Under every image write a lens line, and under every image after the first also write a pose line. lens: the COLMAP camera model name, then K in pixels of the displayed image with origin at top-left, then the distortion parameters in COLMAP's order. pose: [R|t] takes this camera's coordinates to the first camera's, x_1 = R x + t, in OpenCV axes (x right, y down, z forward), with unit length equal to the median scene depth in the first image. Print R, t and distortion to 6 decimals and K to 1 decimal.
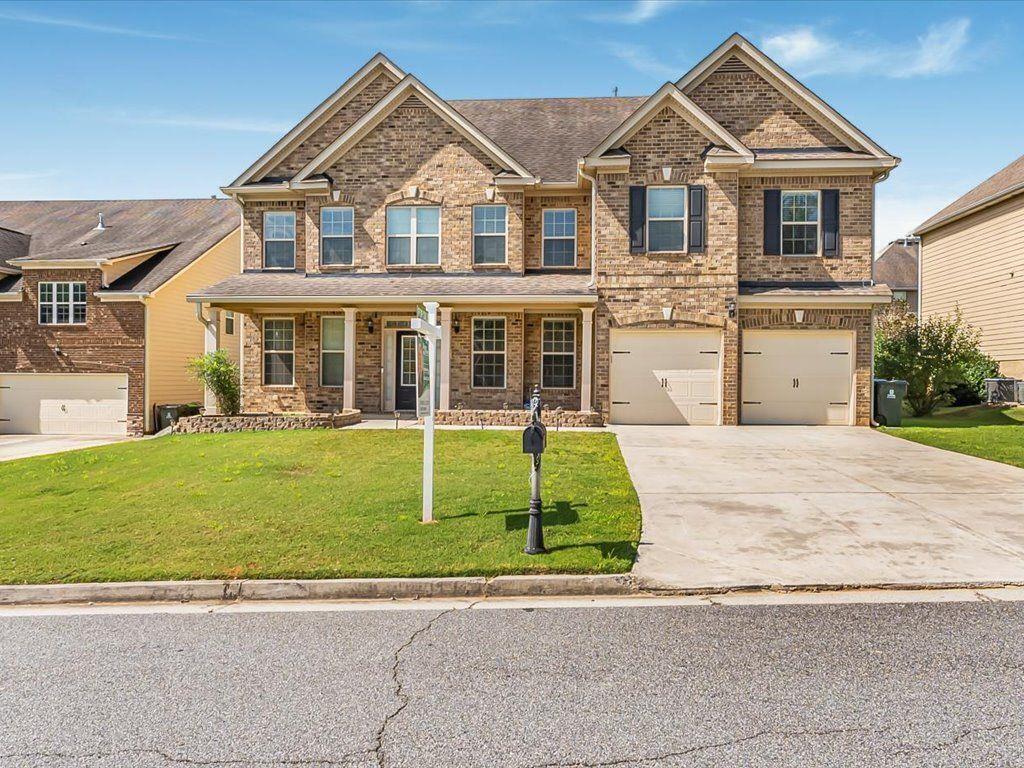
lens RADIAL K [[748.6, 0, 513.7], [0, 748.6, 382.4], [0, 0, 1]] dist [0.005016, -0.000090]
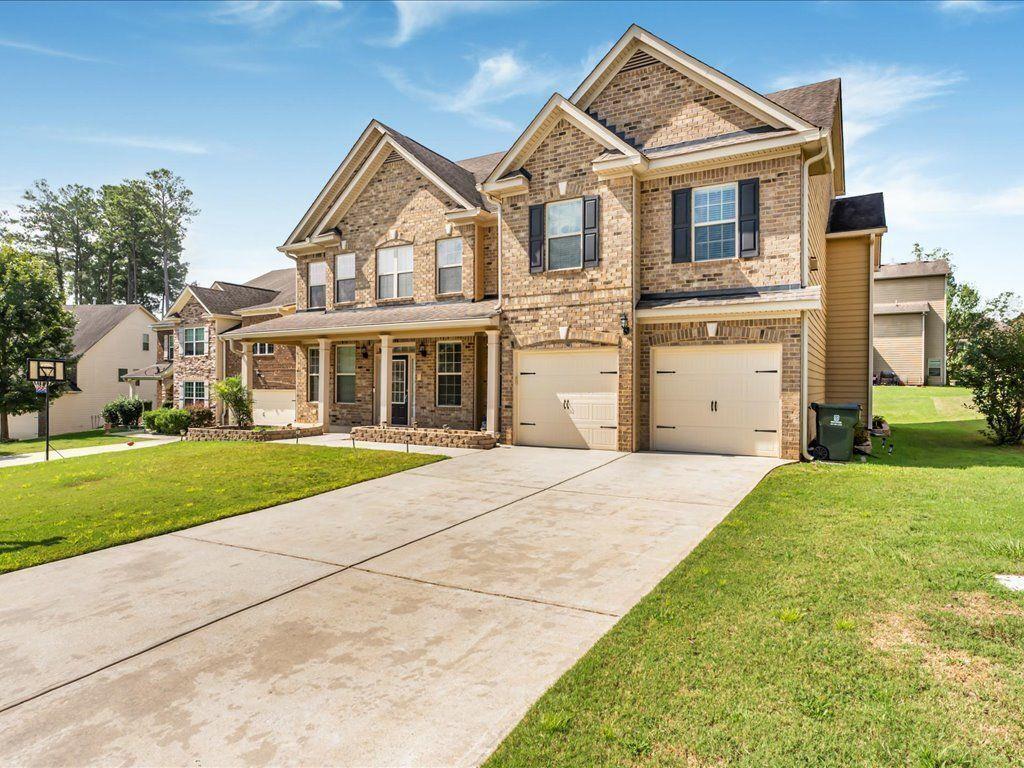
lens RADIAL K [[610.7, 0, 510.1], [0, 610.7, 385.9], [0, 0, 1]] dist [0.003069, 0.000103]
pose [[0.902933, -0.003431, -0.429768, 0.472921], [0.001493, 0.999987, -0.004847, -0.019582], [0.429779, 0.003735, 0.902926, 0.255898]]
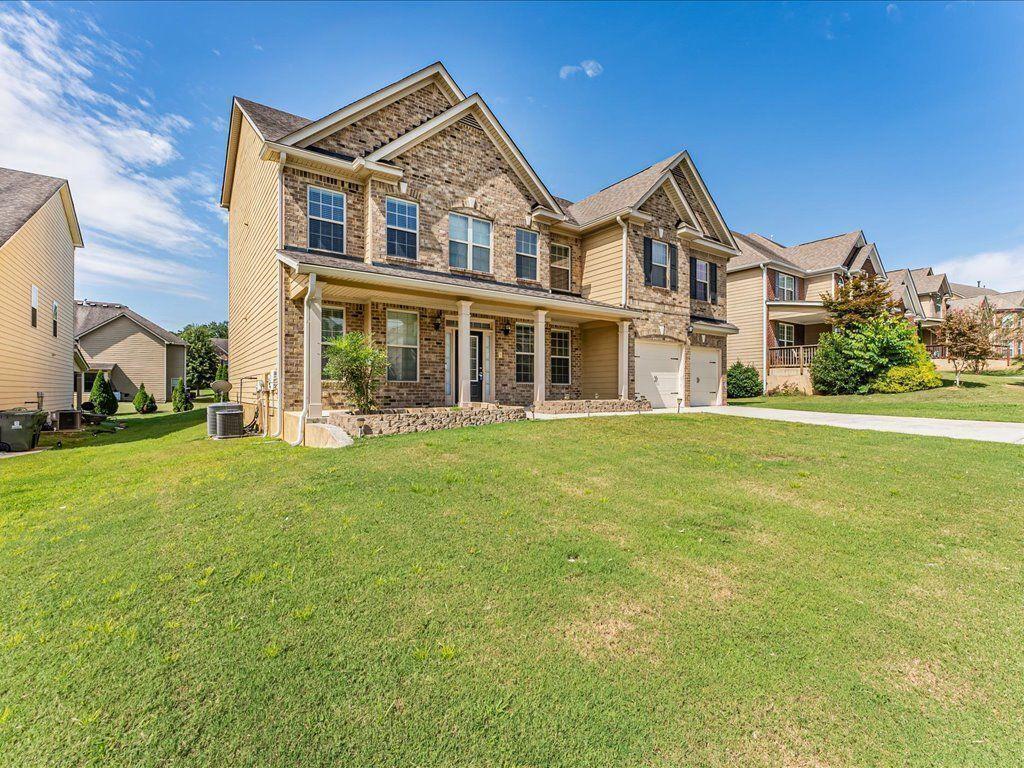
lens RADIAL K [[473.8, 0, 513.3], [0, 473.8, 388.1], [0, 0, 1]] dist [0.007200, -0.000171]
pose [[0.766120, -0.002959, 0.642690, -0.587070], [0.007252, 0.999966, -0.004041, 0.019626], [-0.642656, 0.007756, 0.766115, 0.479850]]
